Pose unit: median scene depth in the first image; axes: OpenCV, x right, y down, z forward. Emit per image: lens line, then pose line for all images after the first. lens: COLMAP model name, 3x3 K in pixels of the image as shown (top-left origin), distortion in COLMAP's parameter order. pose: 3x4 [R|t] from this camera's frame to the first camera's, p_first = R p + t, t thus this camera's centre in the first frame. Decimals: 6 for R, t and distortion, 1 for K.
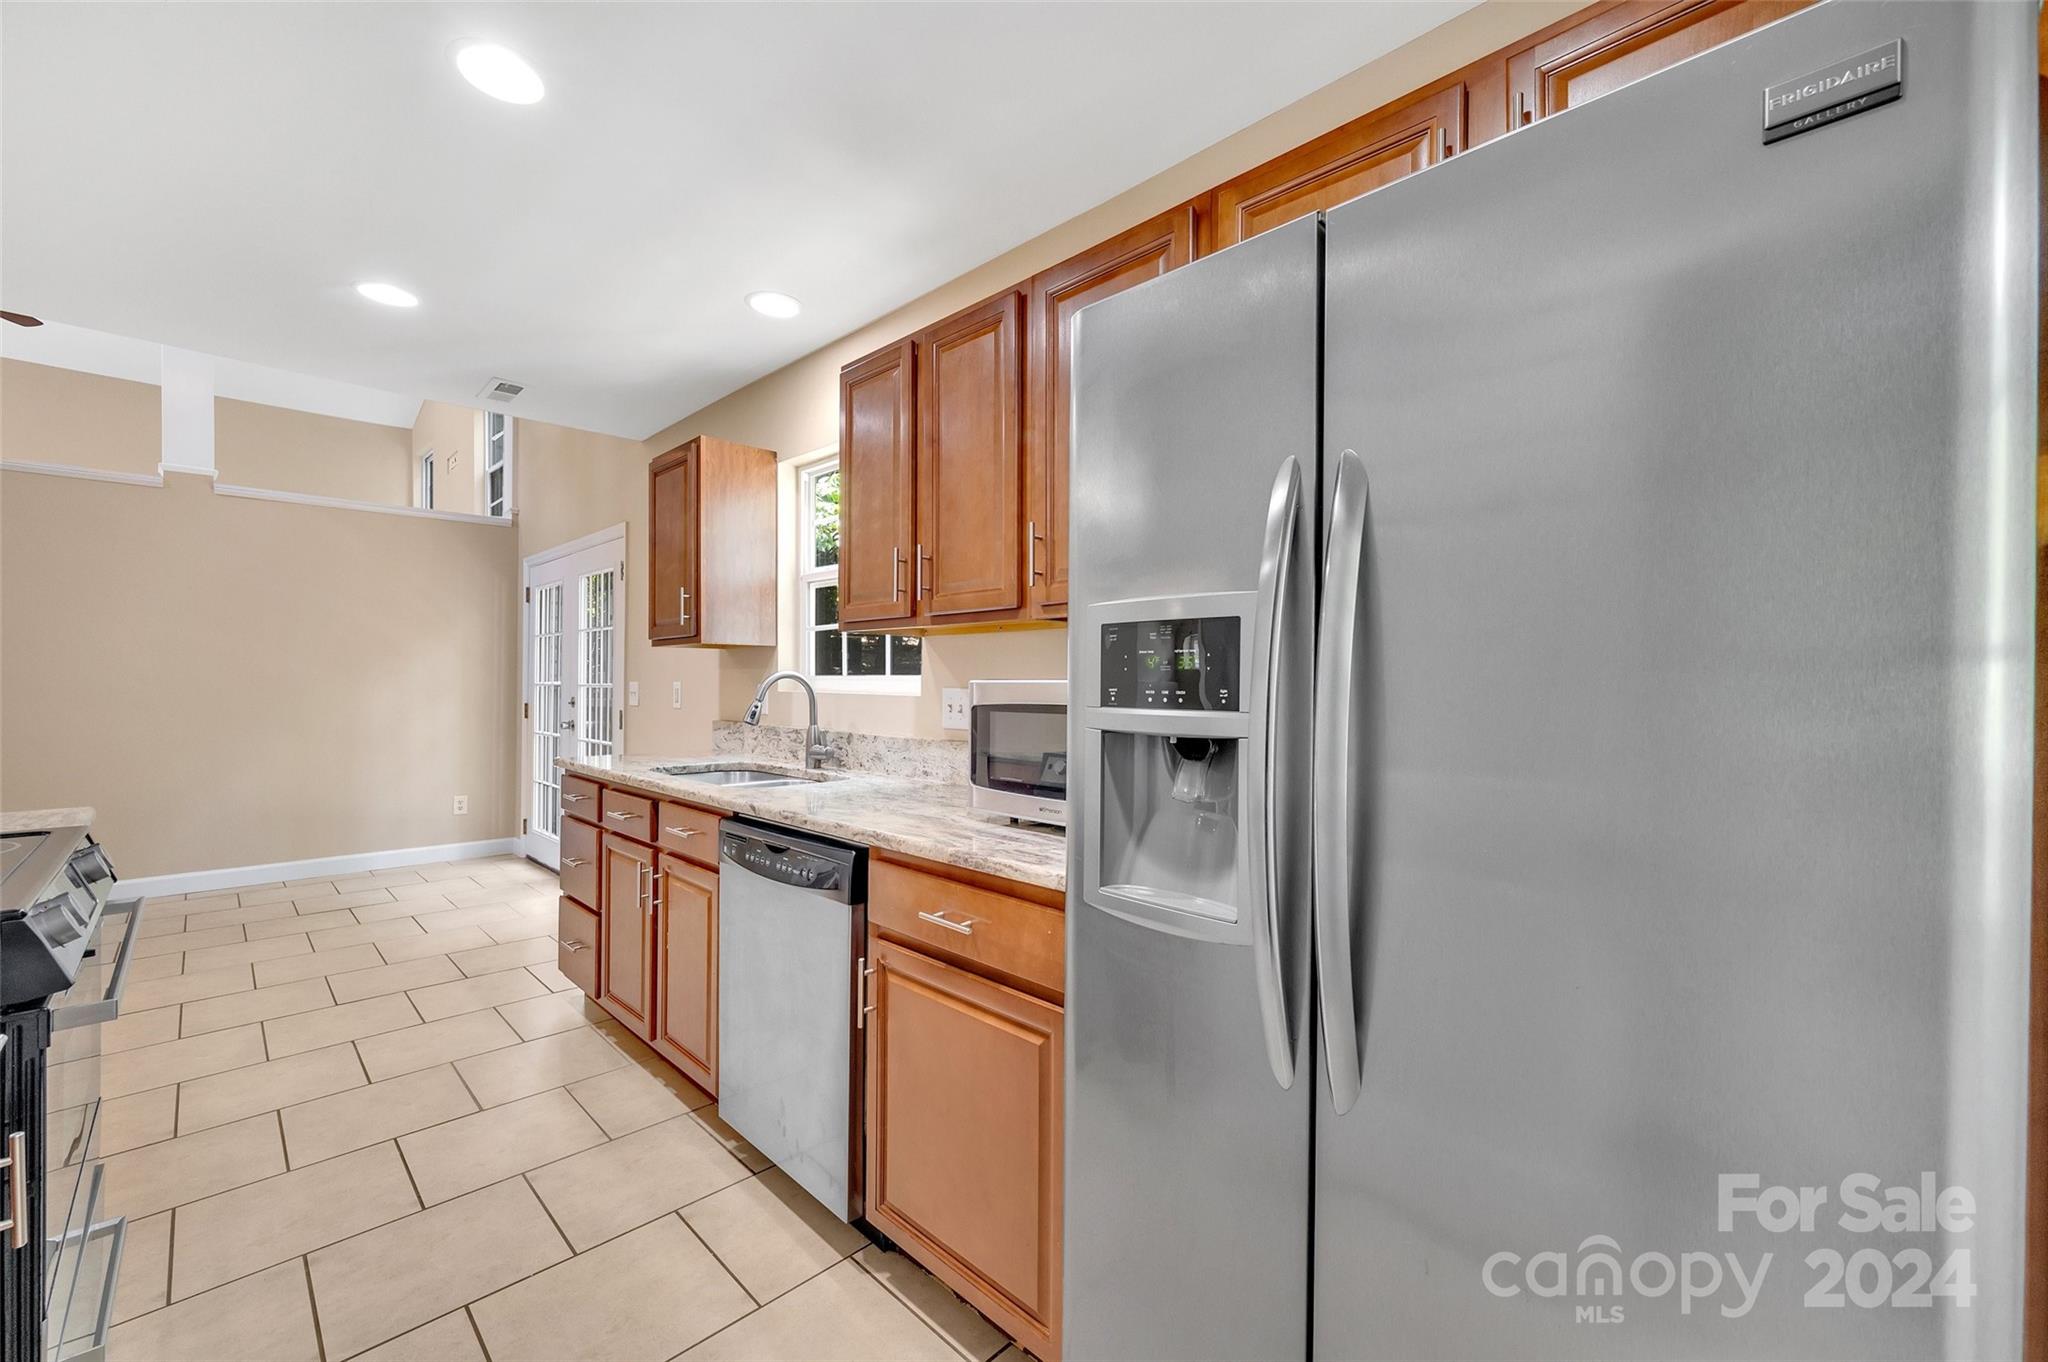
lens RADIAL K [[818.3, 0, 1024.0], [0, 818.3, 681.0], [0, 0, 1]] dist [0.000338, -0.000192]
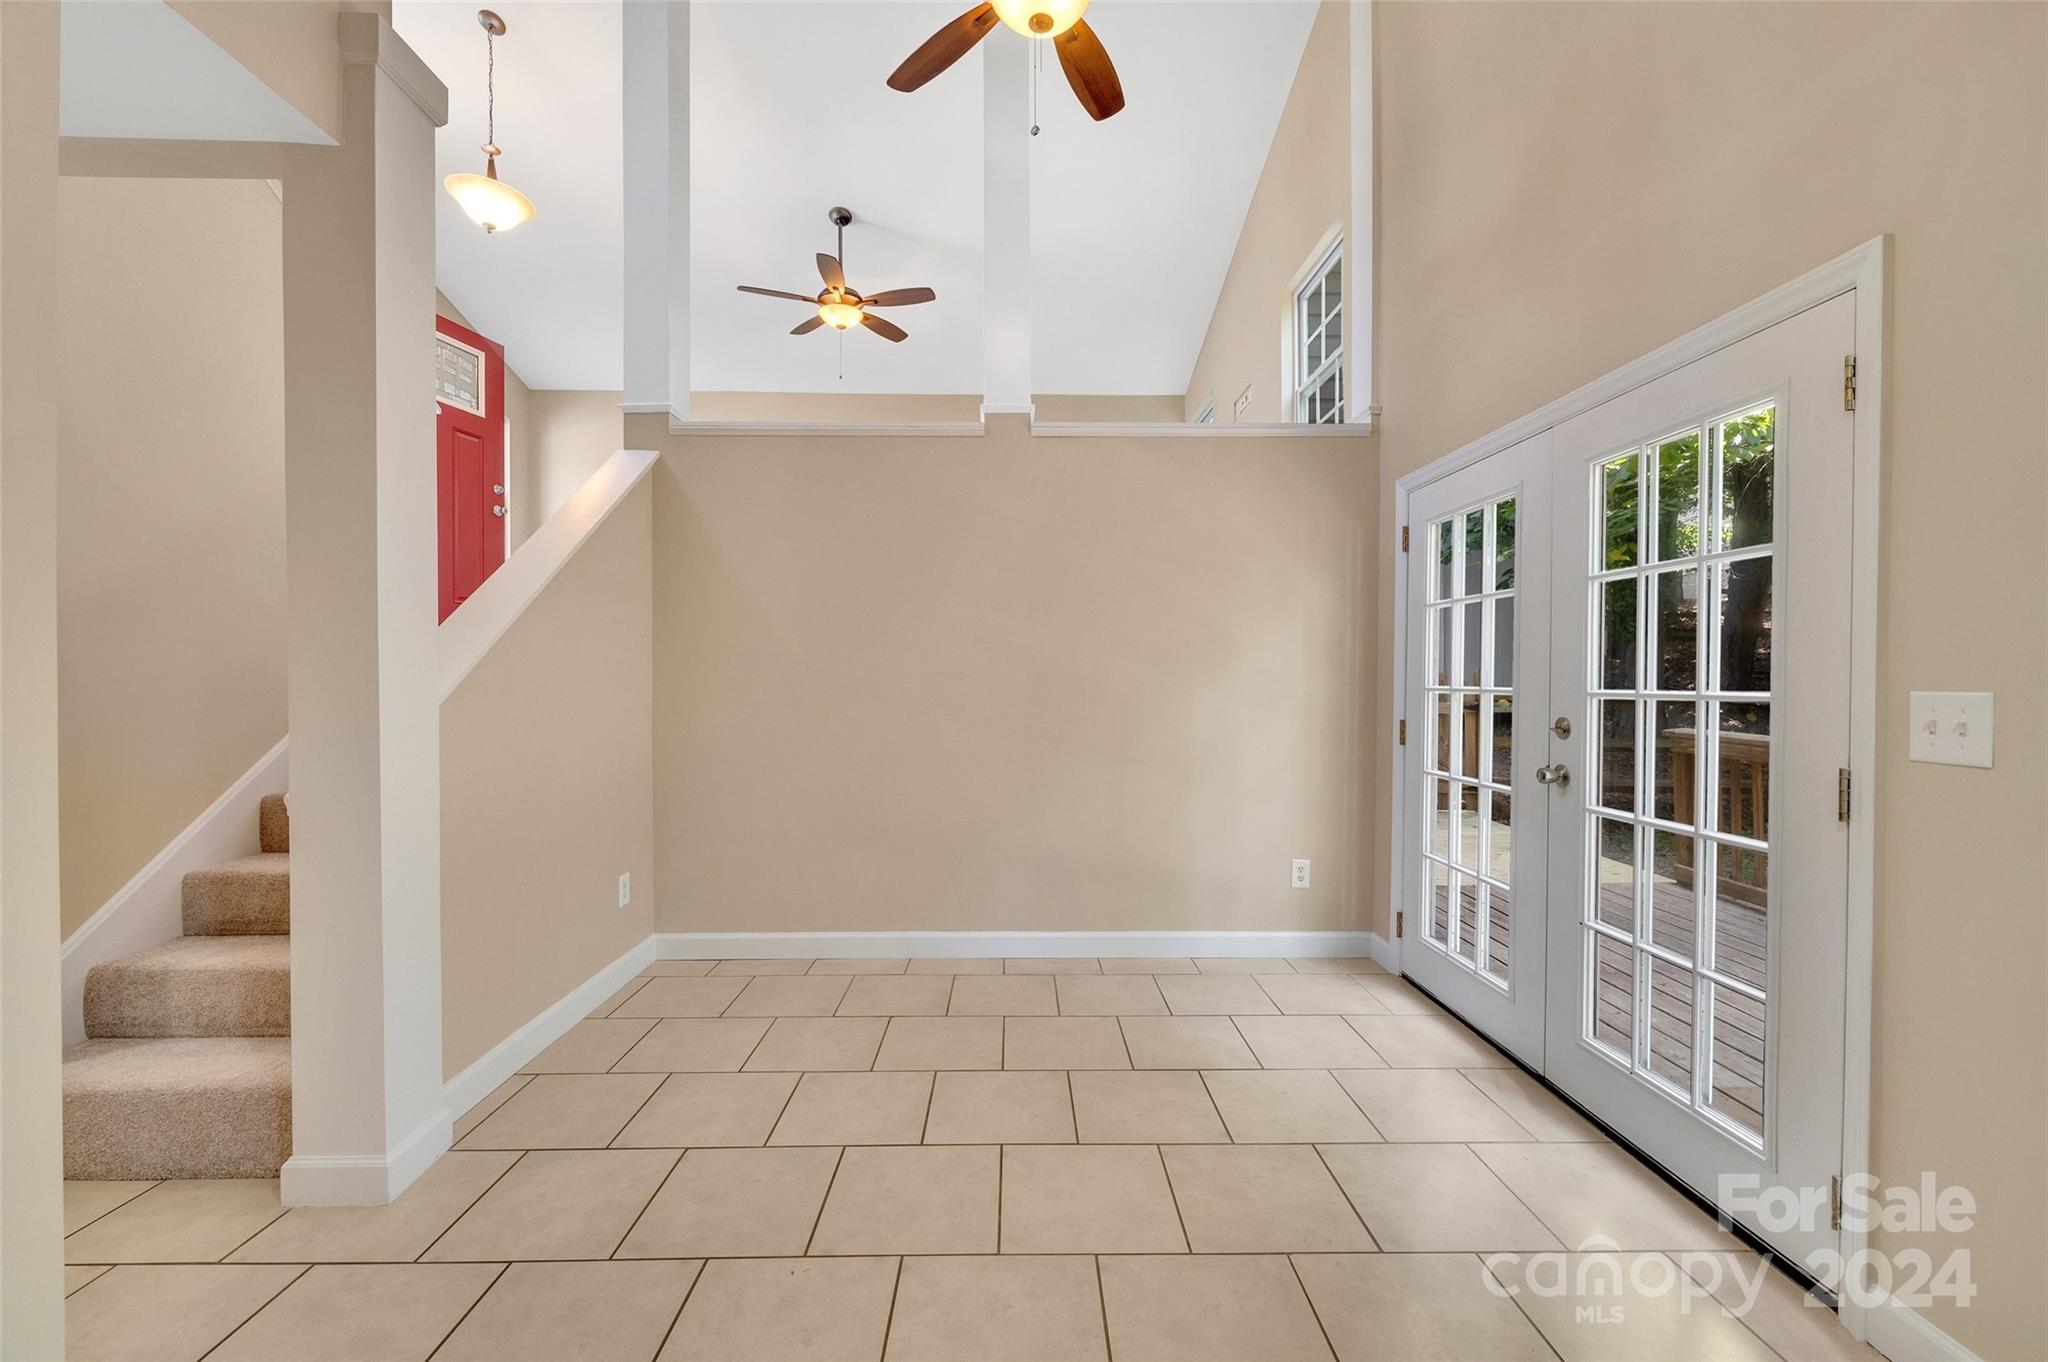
lens RADIAL K [[818.3, 0, 1024.0], [0, 818.3, 681.0], [0, 0, 1]] dist [0.000338, -0.000192]
pose [[0.712970, -0.000450, -0.701194, -0.412540], [0.002973, 0.999993, 0.002381, -0.004151], [0.701188, -0.003782, 0.712966, 0.404803]]
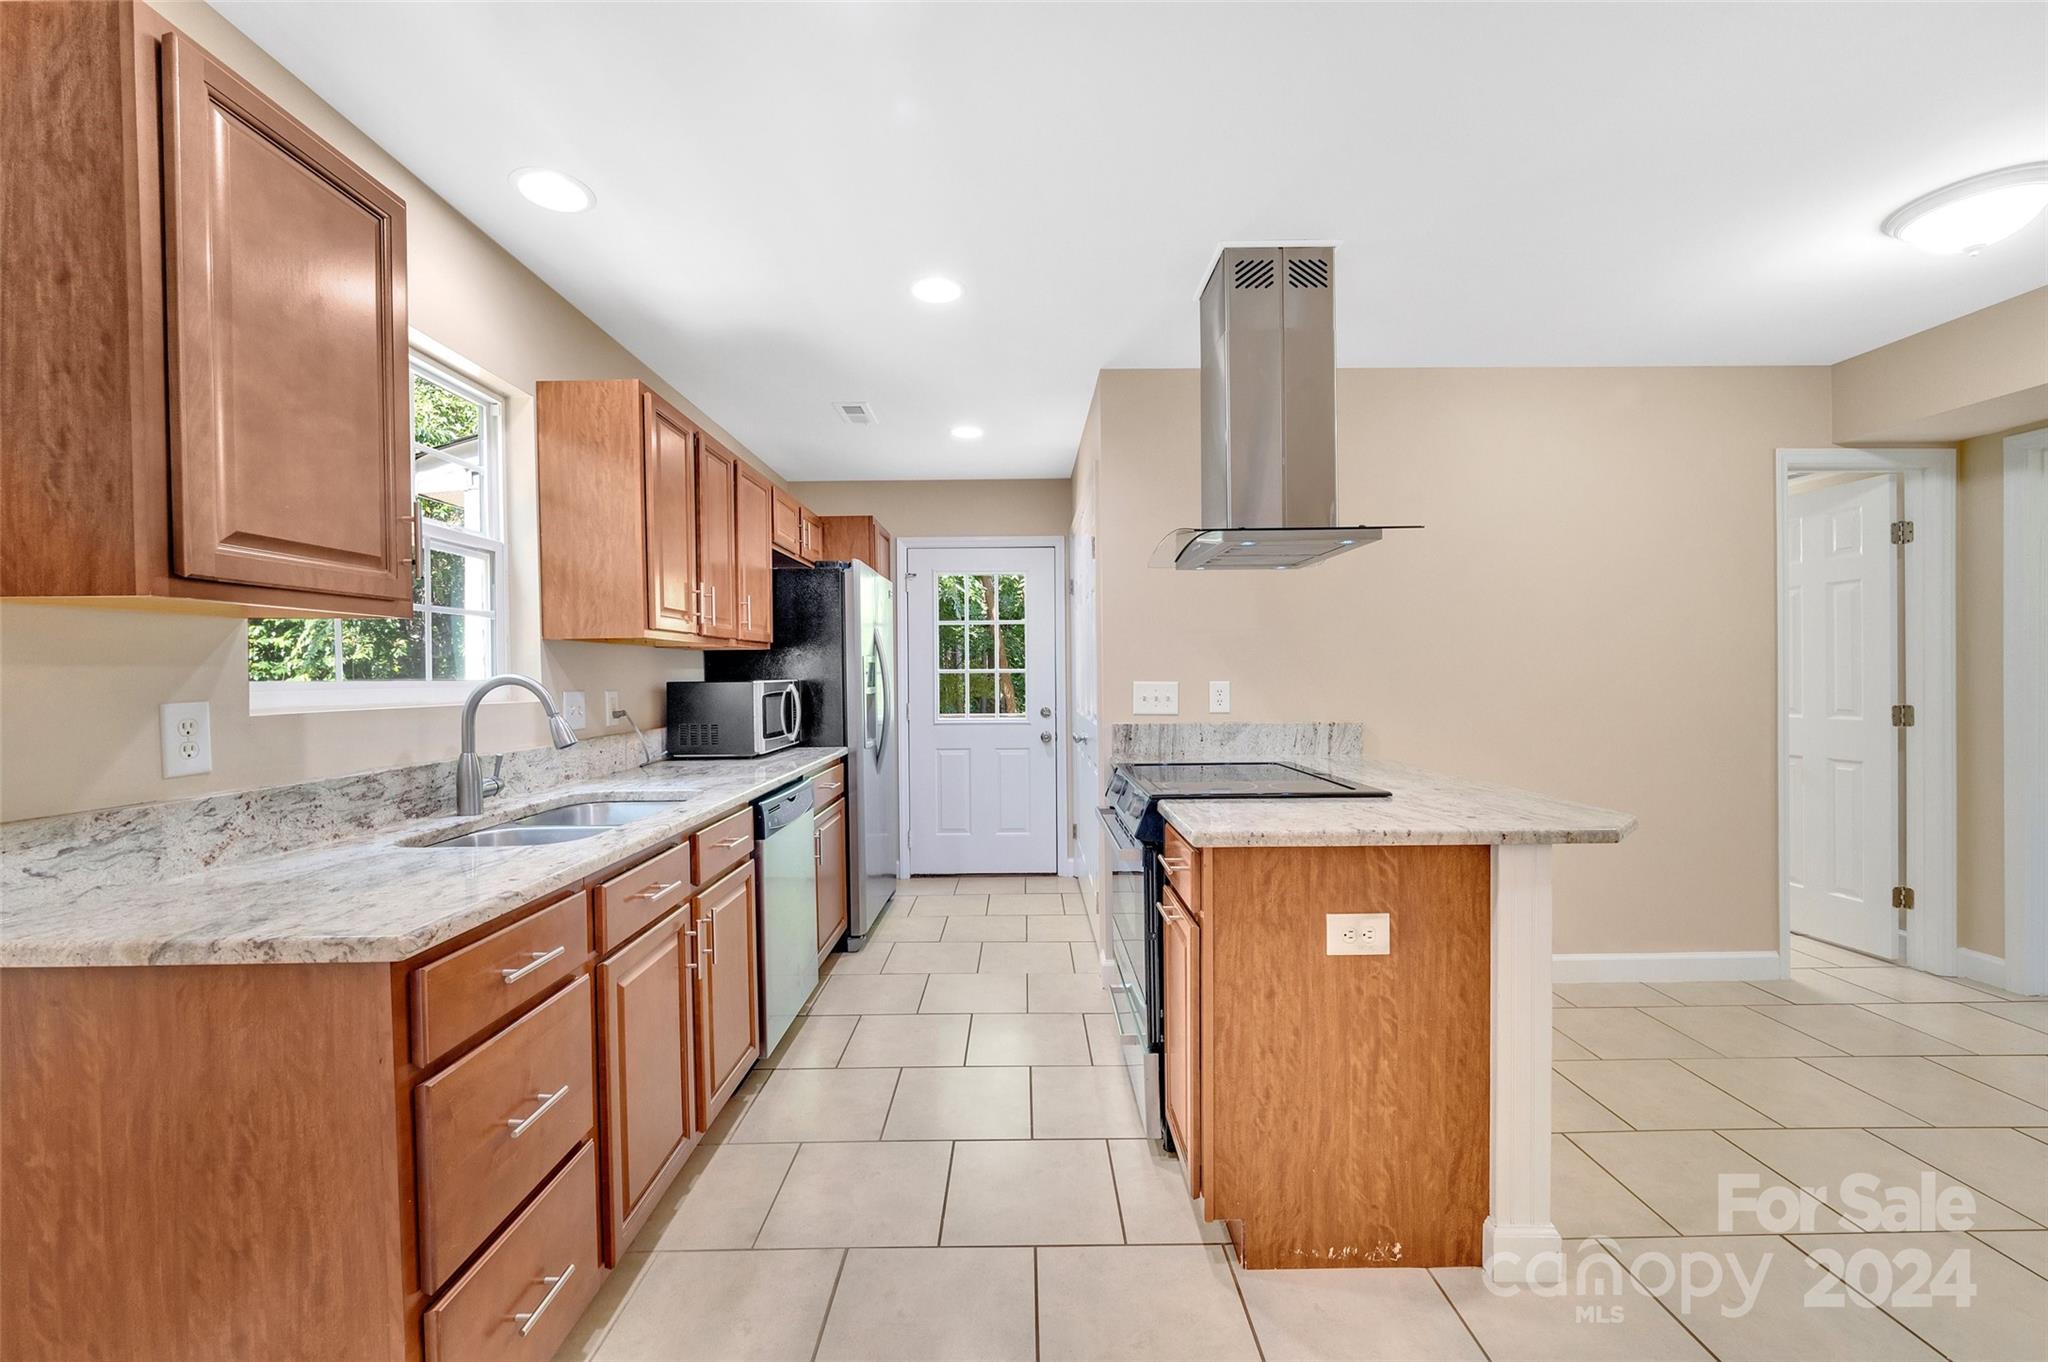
lens RADIAL K [[818.3, 0, 1024.0], [0, 818.3, 681.0], [0, 0, 1]] dist [0.000338, -0.000192]
pose [[-0.703933, -0.011153, 0.710179, -0.578991], [-0.003963, 0.999923, 0.011776, -0.008486], [-0.710255, 0.005475, -0.703923, 0.624405]]
